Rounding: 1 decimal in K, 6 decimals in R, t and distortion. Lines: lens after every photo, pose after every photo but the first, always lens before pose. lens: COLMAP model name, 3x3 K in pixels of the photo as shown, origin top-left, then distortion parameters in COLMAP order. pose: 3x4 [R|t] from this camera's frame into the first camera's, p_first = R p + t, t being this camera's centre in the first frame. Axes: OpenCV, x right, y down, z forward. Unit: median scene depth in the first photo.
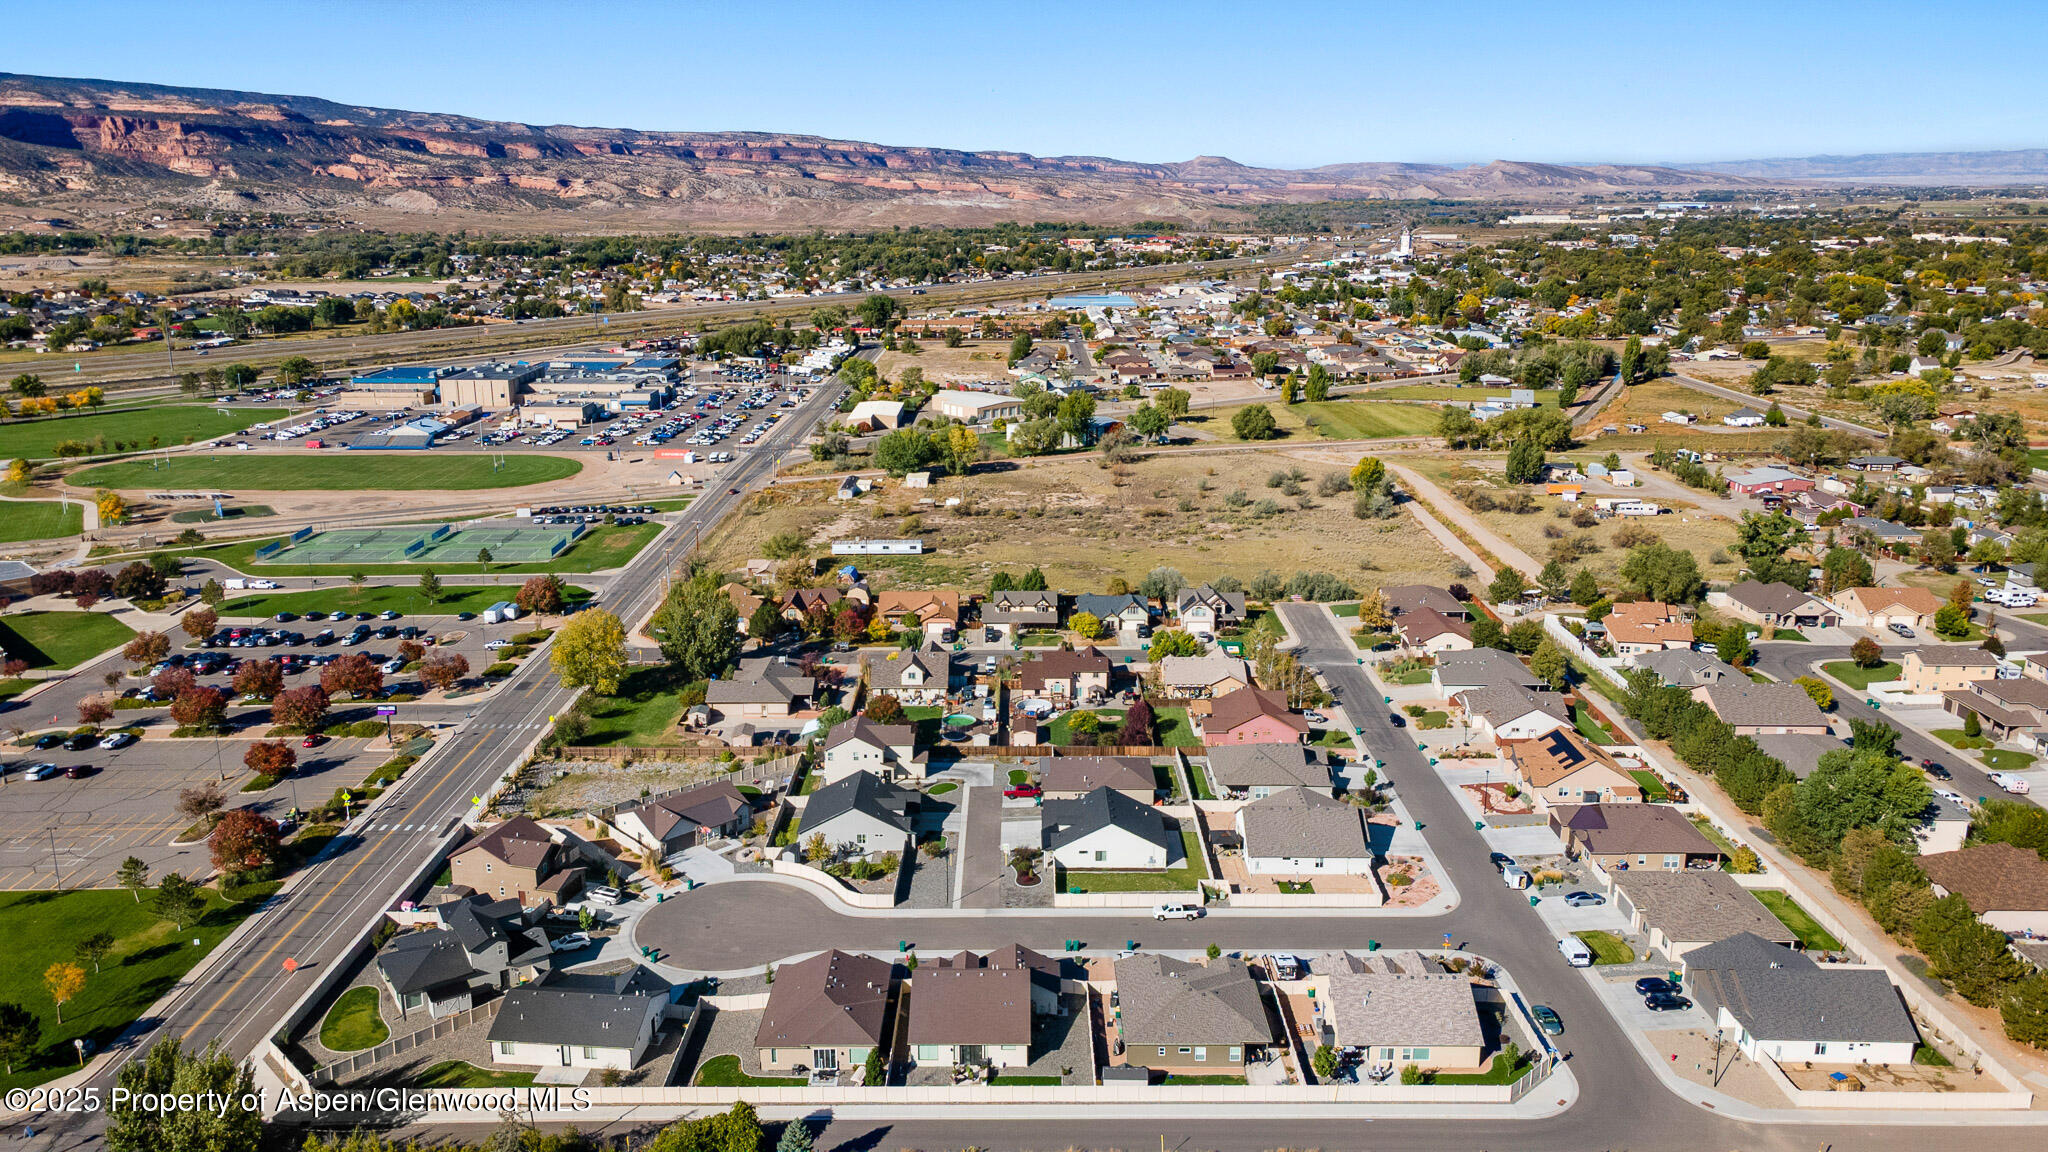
lens RADIAL K [[1489.5, 0, 1042.6], [0, 1489.5, 569.2], [0, 0, 1]] dist [0.033939, 0.017282]
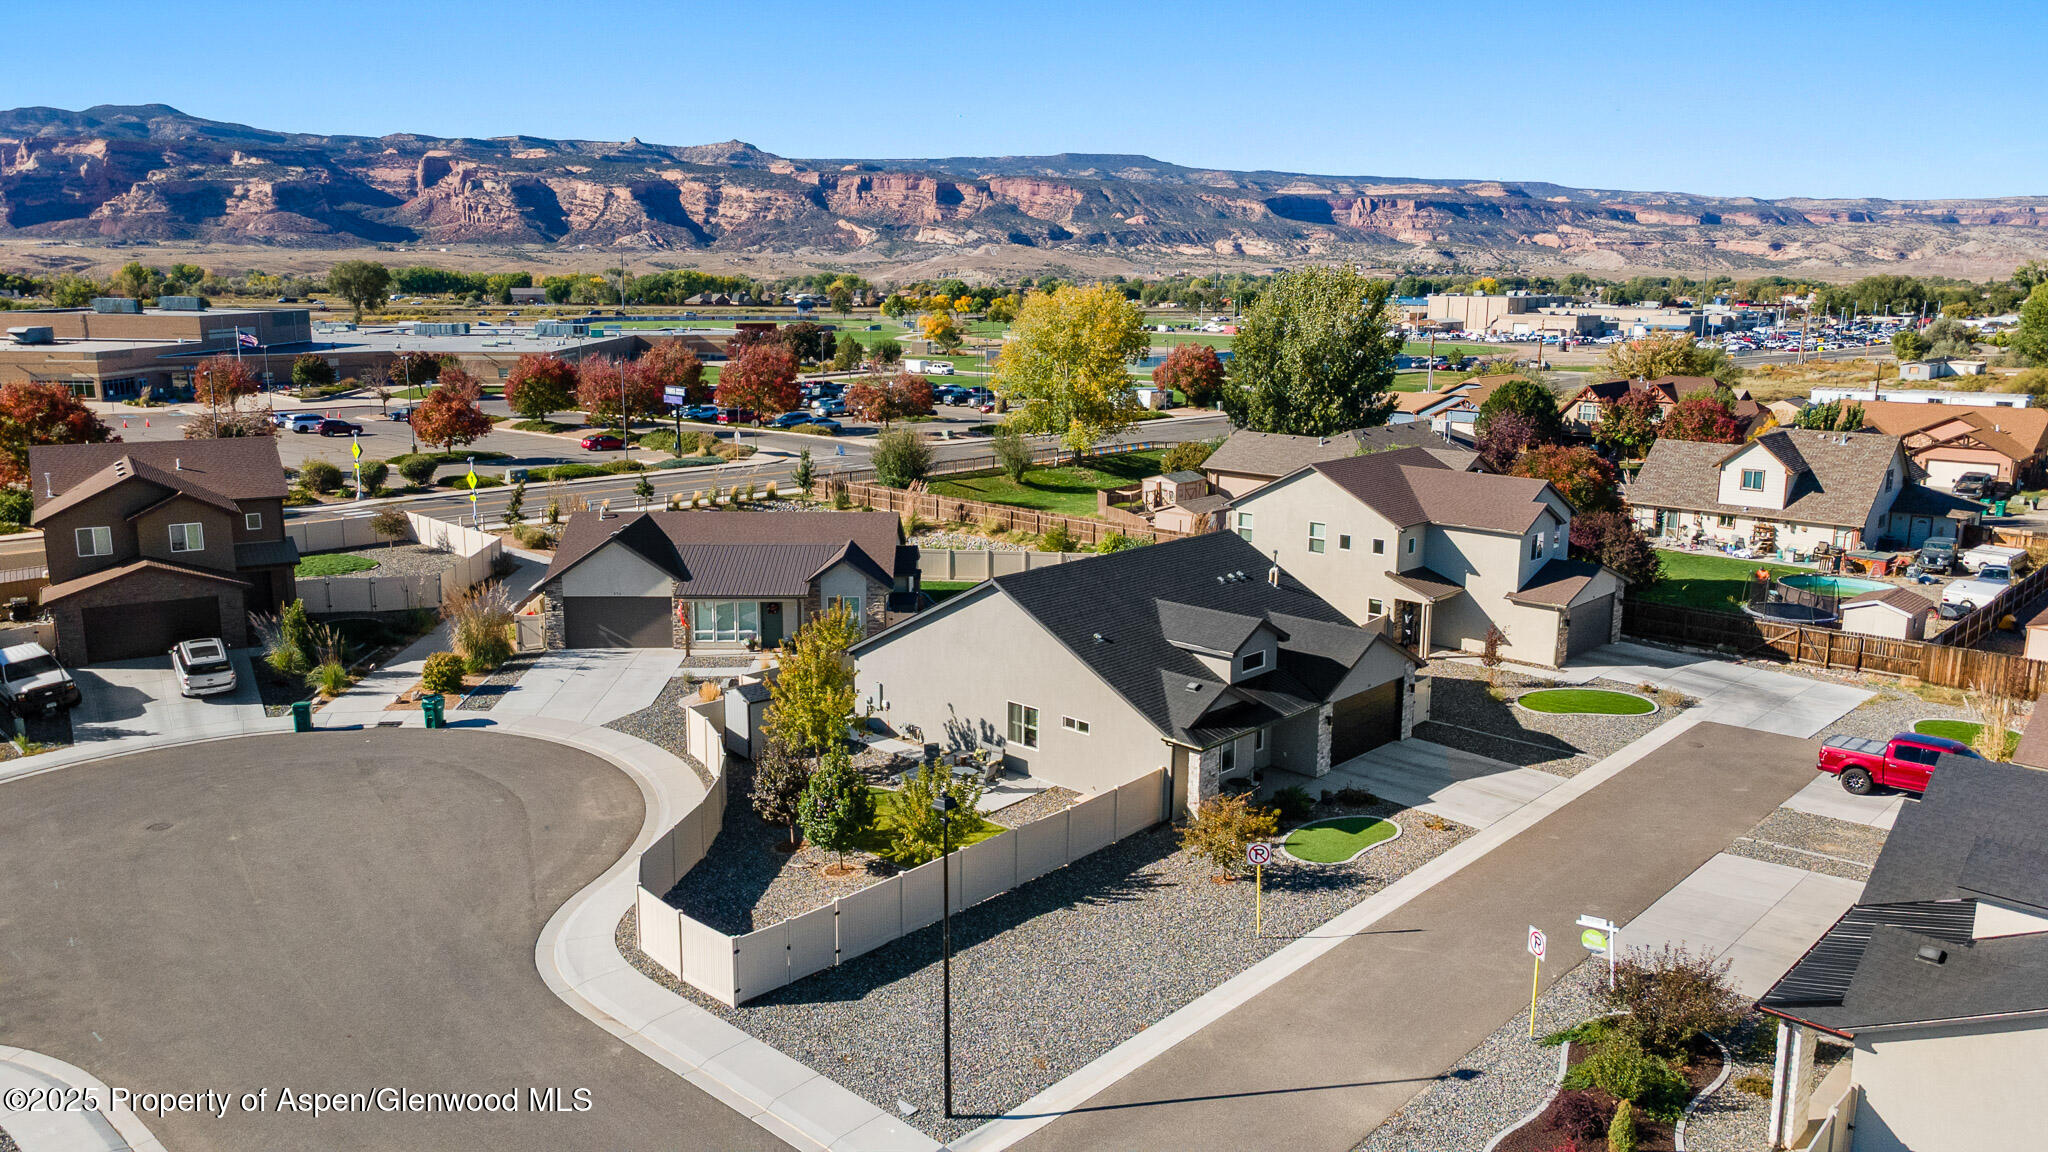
lens RADIAL K [[1489.5, 0, 1021.5], [0, 1489.5, 564.8], [0, 0, 1]] dist [0.033939, 0.017282]
pose [[0.717990, 0.135436, -0.682750, 0.016562], [-0.179185, 0.983793, 0.006719, 0.063502], [0.672595, 0.117514, 0.730621, 0.338842]]
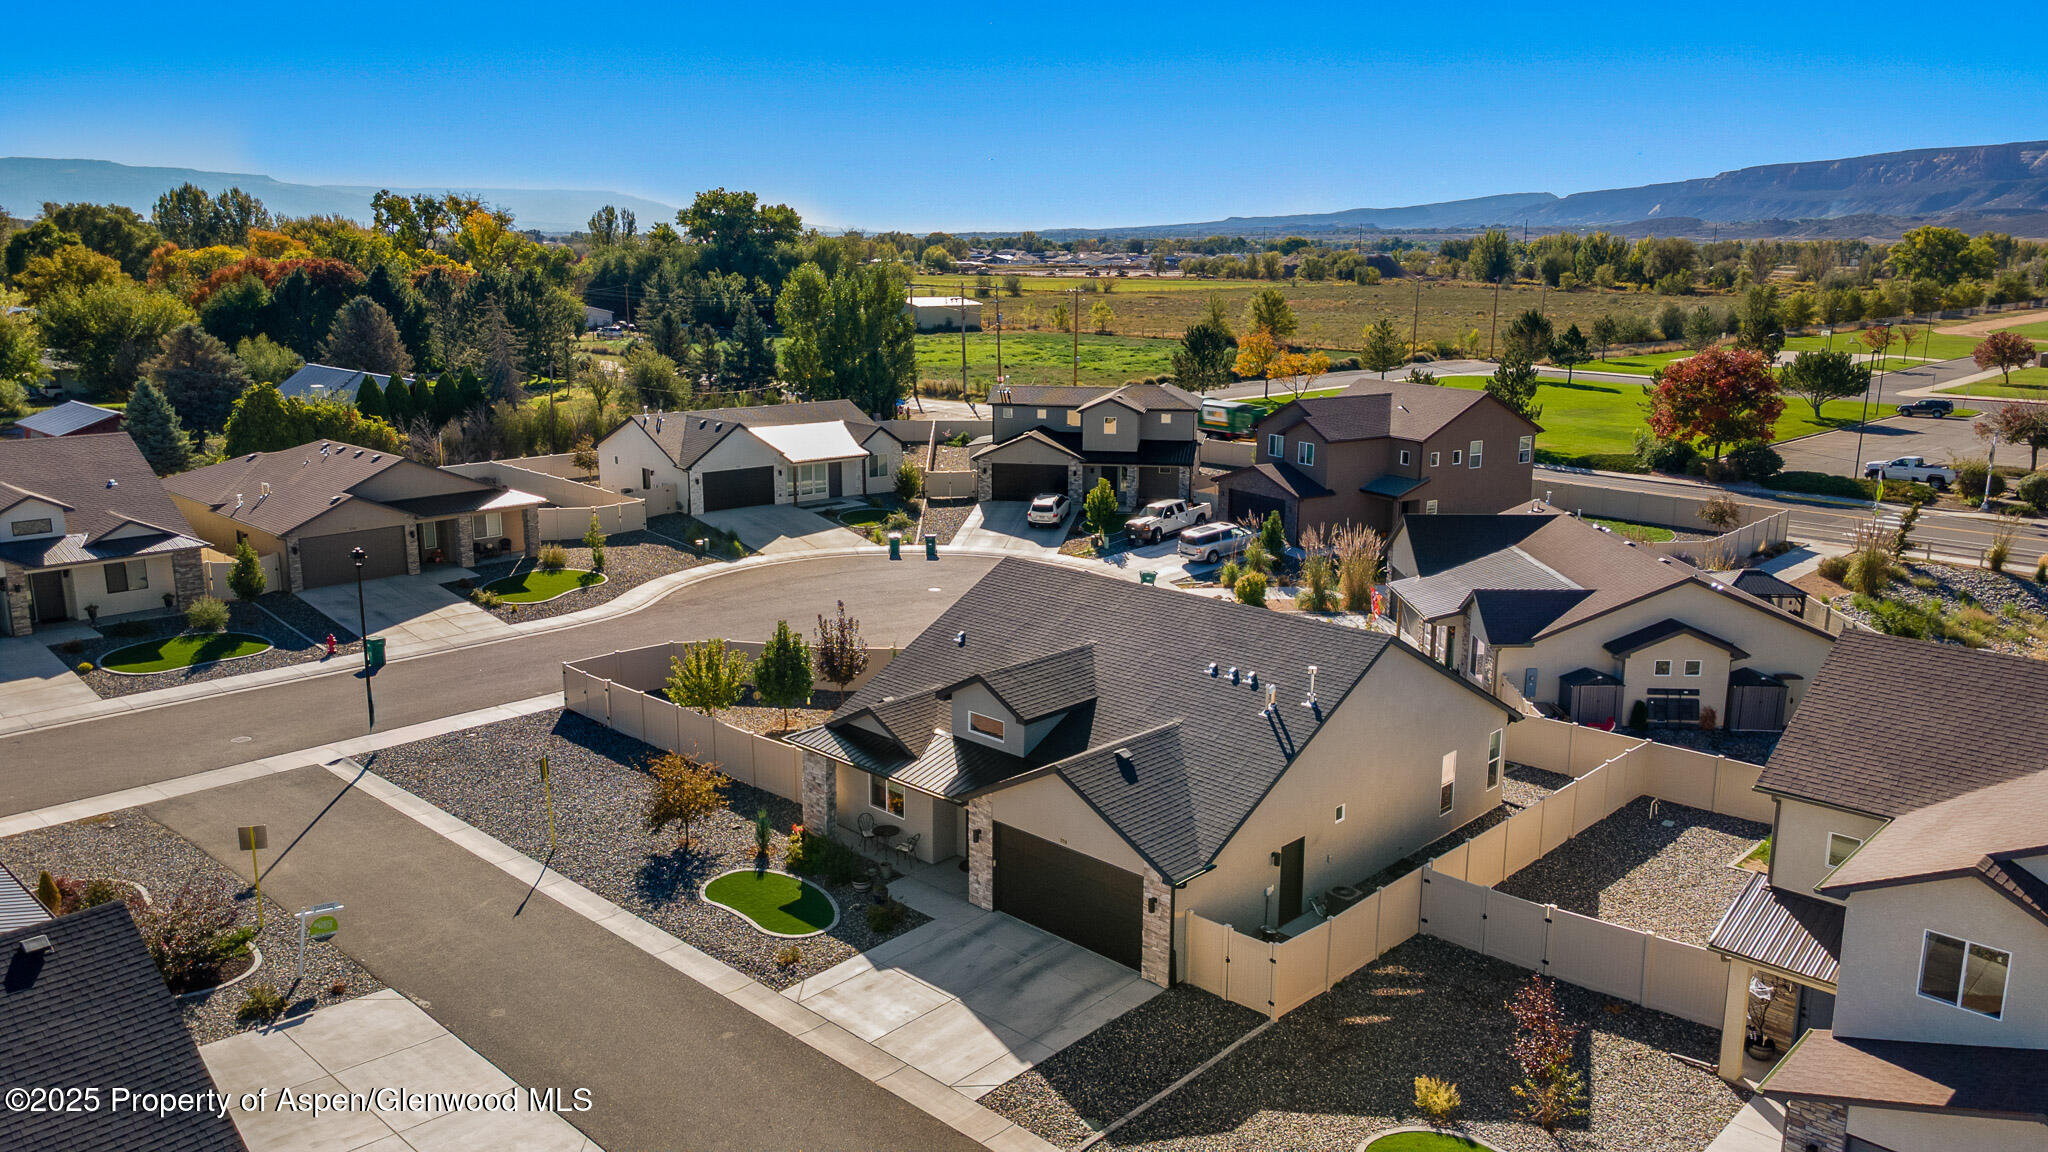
lens RADIAL K [[1489.5, 0, 1017.5], [0, 1489.5, 565.1], [0, 0, 1]] dist [0.033939, 0.017282]
pose [[-0.704194, 0.144491, -0.695150, 0.012634], [-0.187540, 0.906449, 0.378391, 0.030384], [0.684792, 0.396829, -0.611218, 0.467522]]
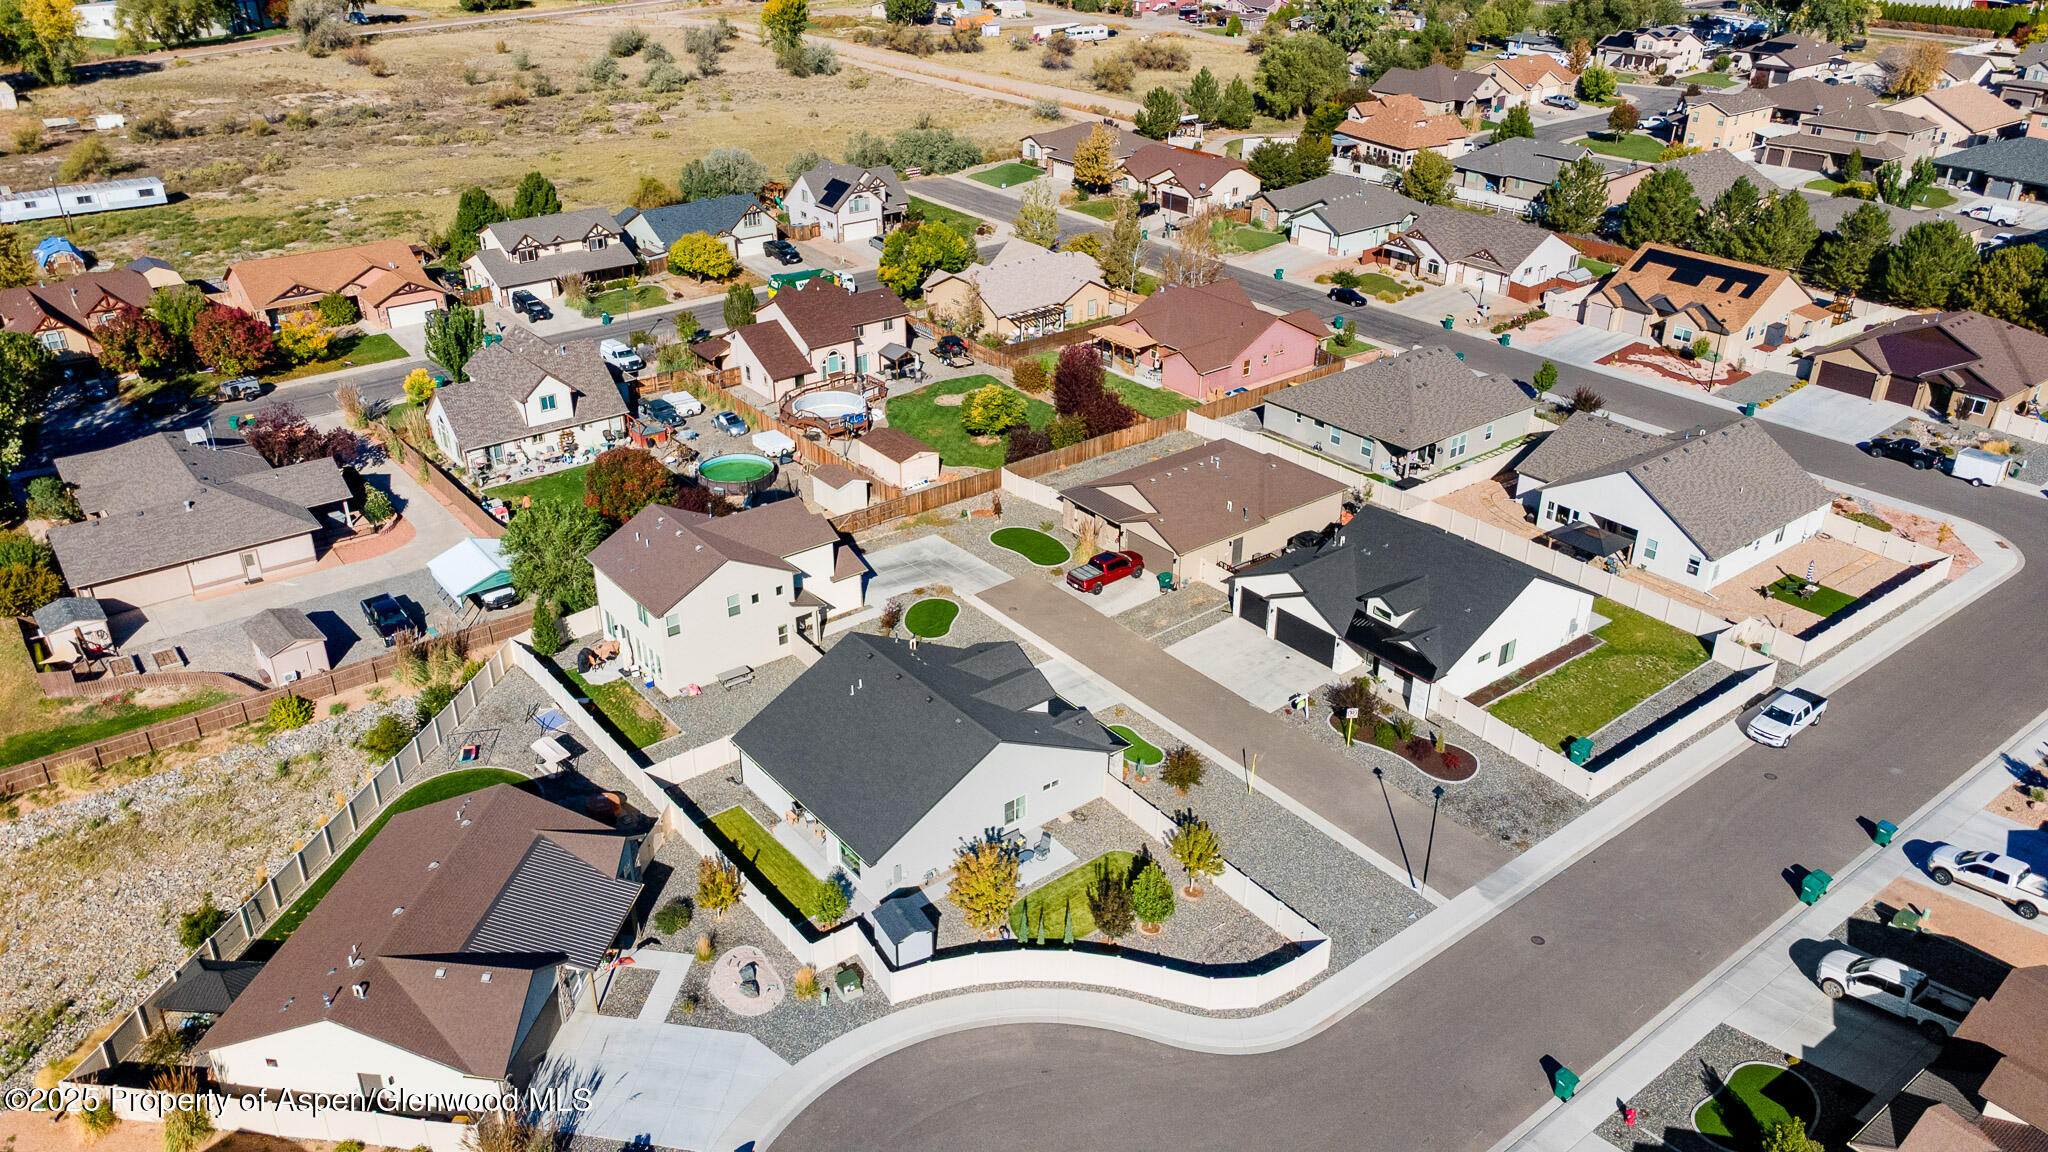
lens RADIAL K [[1489.5, 0, 1007.9], [0, 1489.5, 578.8], [0, 0, 1]] dist [0.033939, 0.017282]
pose [[0.794472, -0.281975, 0.537870, -0.125287], [0.153012, 0.950042, 0.272043, 0.011065], [-0.587708, -0.133830, 0.797928, 0.295936]]
